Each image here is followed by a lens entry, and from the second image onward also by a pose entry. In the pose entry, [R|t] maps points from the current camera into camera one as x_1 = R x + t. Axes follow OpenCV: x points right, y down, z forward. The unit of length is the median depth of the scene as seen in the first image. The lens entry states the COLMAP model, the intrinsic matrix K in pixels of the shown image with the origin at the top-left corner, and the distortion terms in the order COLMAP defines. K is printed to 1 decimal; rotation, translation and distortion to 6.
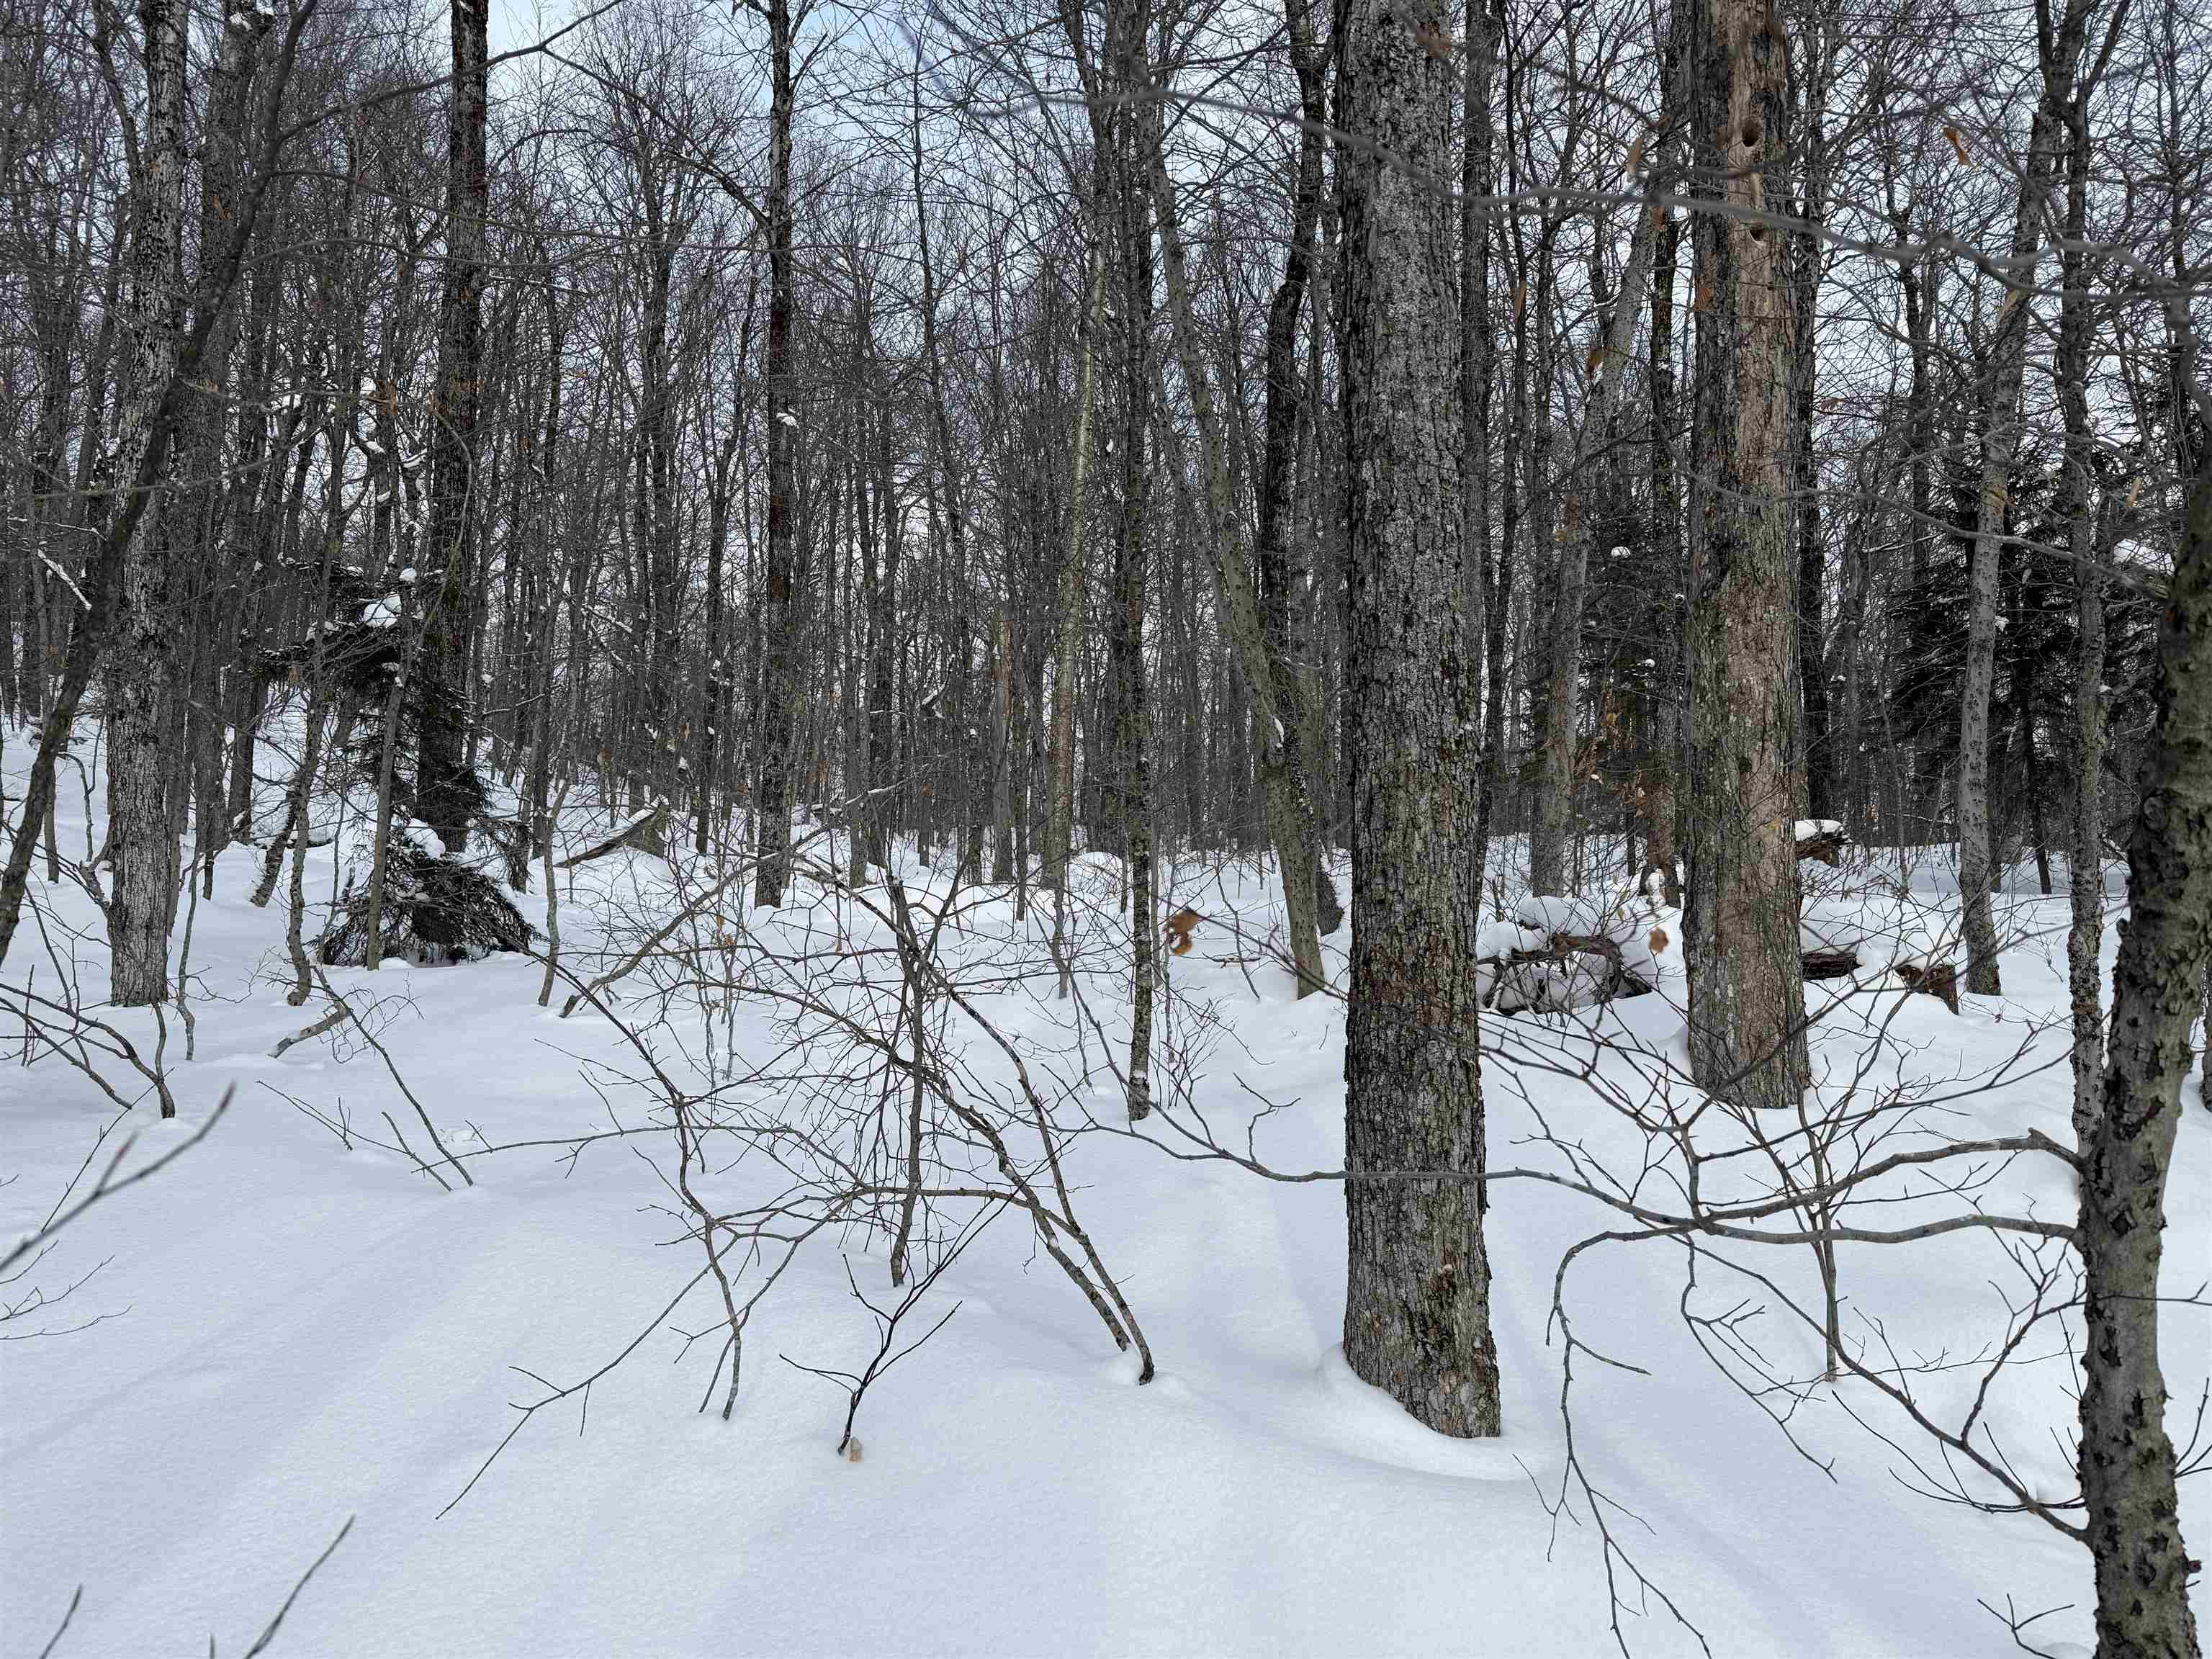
lens RADIAL K [[1554.4, 0, 1101.3], [0, 1554.4, 837.7], [0, 0, 1]] dist [0.001948, -0.007843]
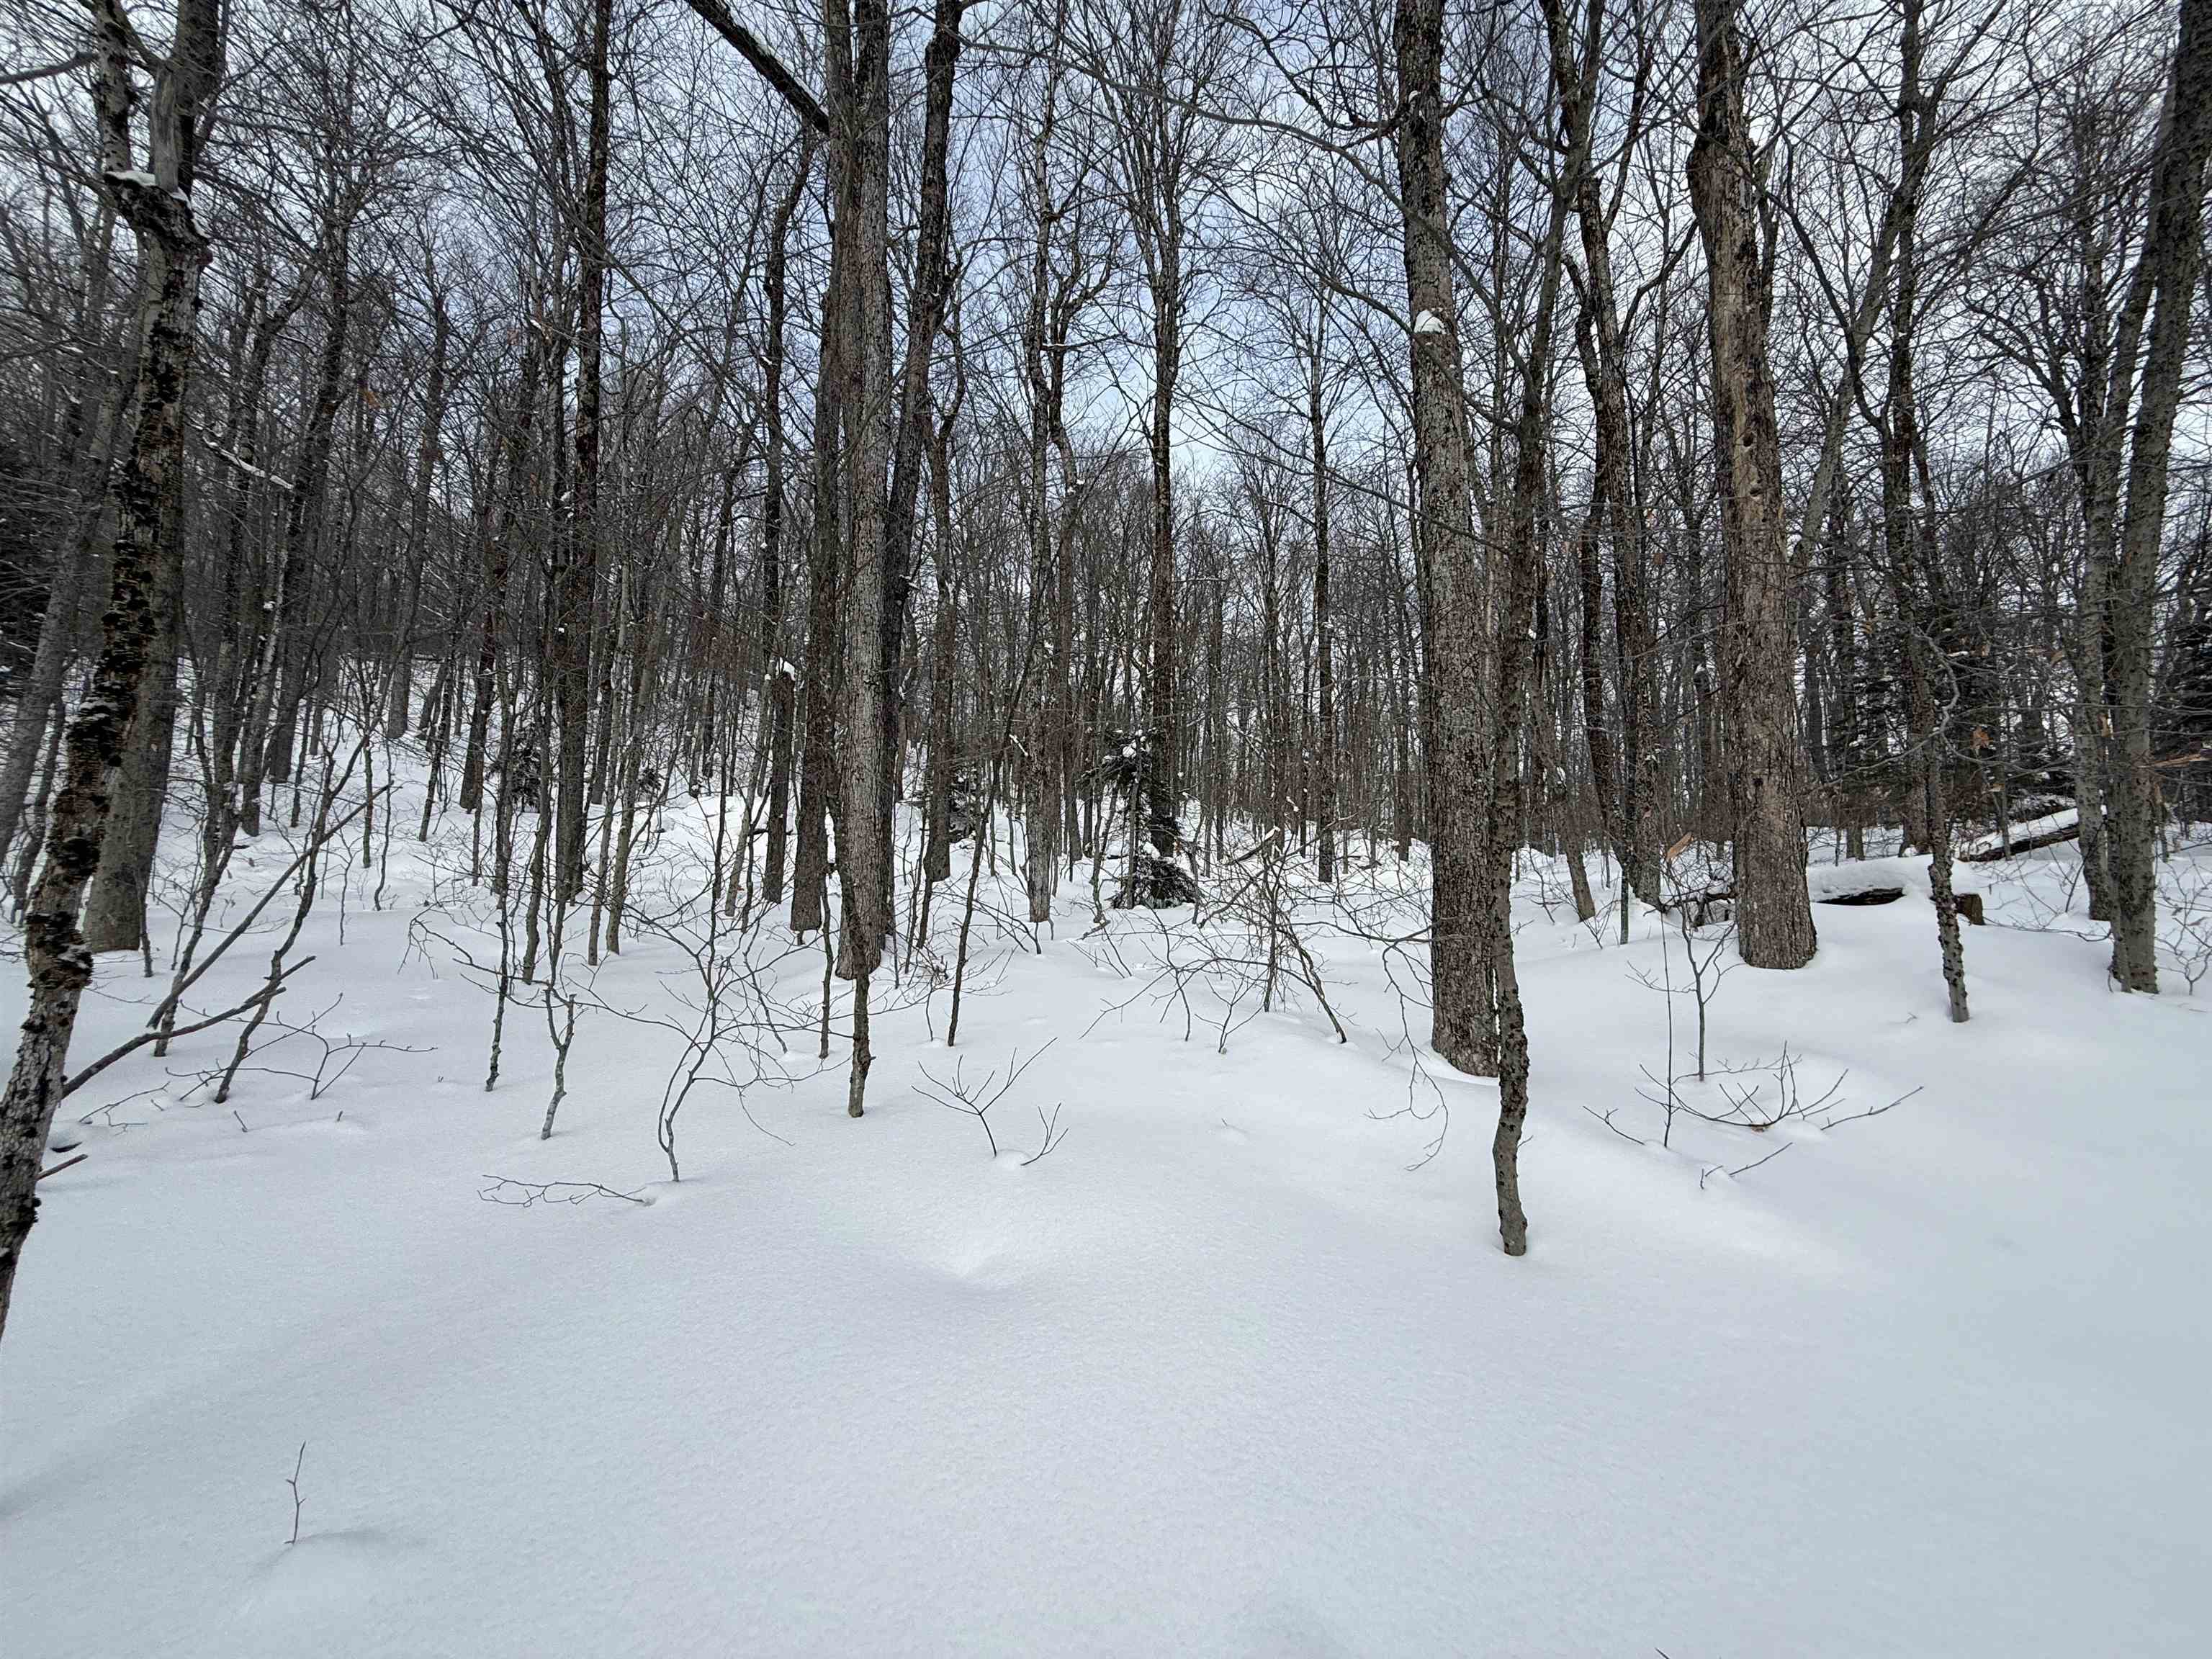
lens RADIAL K [[885.0, 0, 1108.6], [0, 885.0, 831.1], [0, 0, 1]] dist [0.002715, 0.000738]
pose [[0.879025, -0.042695, -0.474860, 0.107414], [0.032395, 0.999029, -0.029856, 0.007827], [0.475674, 0.010861, 0.879555, -0.129219]]
